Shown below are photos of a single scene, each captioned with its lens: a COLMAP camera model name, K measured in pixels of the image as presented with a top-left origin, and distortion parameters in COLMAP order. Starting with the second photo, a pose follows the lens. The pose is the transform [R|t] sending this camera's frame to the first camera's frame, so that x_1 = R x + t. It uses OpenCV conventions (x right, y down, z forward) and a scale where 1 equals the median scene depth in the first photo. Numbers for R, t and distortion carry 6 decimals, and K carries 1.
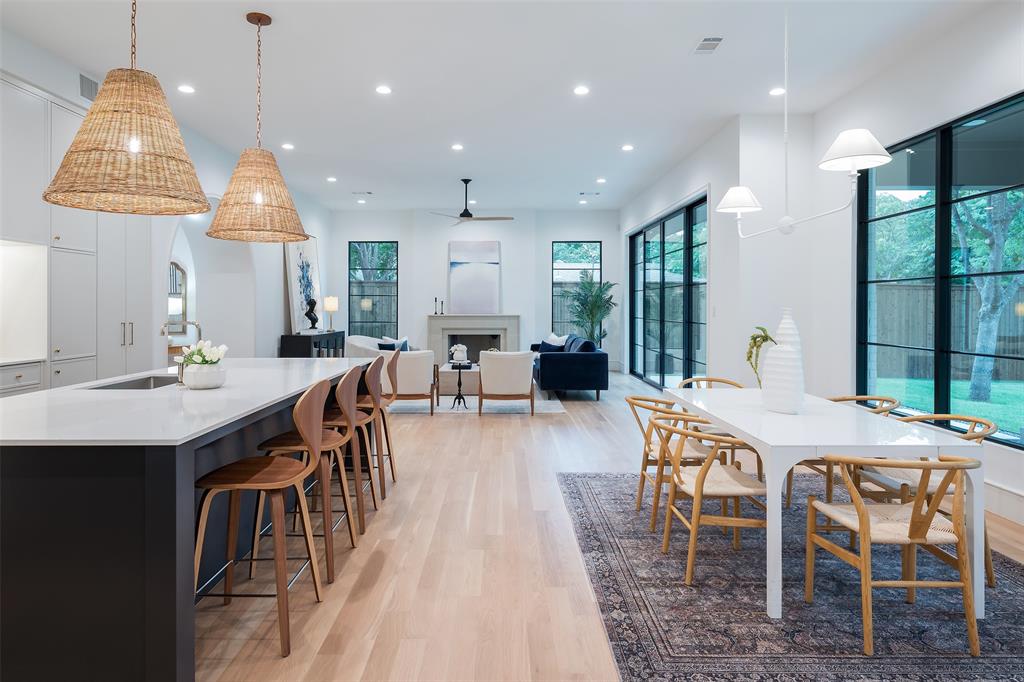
lens RADIAL K [[596.5, 0, 498.0], [0, 596.5, 309.2], [0, 0, 1]] dist [0.000786, -0.000479]
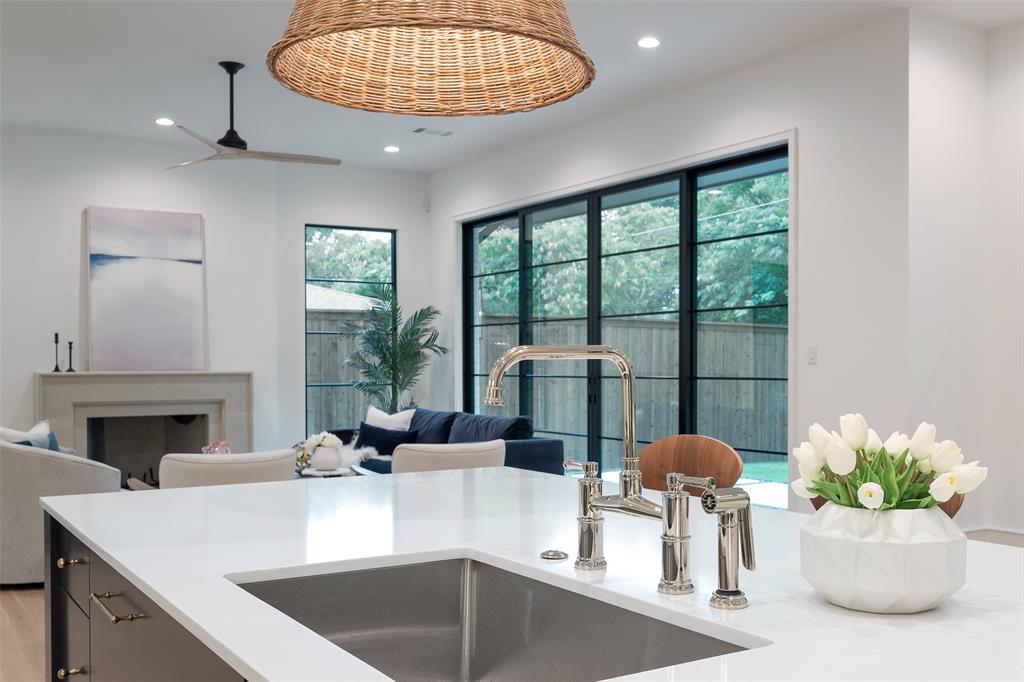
lens RADIAL K [[1013.8, 0, 511.7], [0, 1013.8, 345.3], [0, 0, 1]] dist [-0.007293, 0.000000]
pose [[0.838757, 0.007752, 0.544450, -0.232115], [0.006072, 0.999703, -0.023588, 0.008664], [-0.544472, 0.023091, 0.838461, 0.210598]]
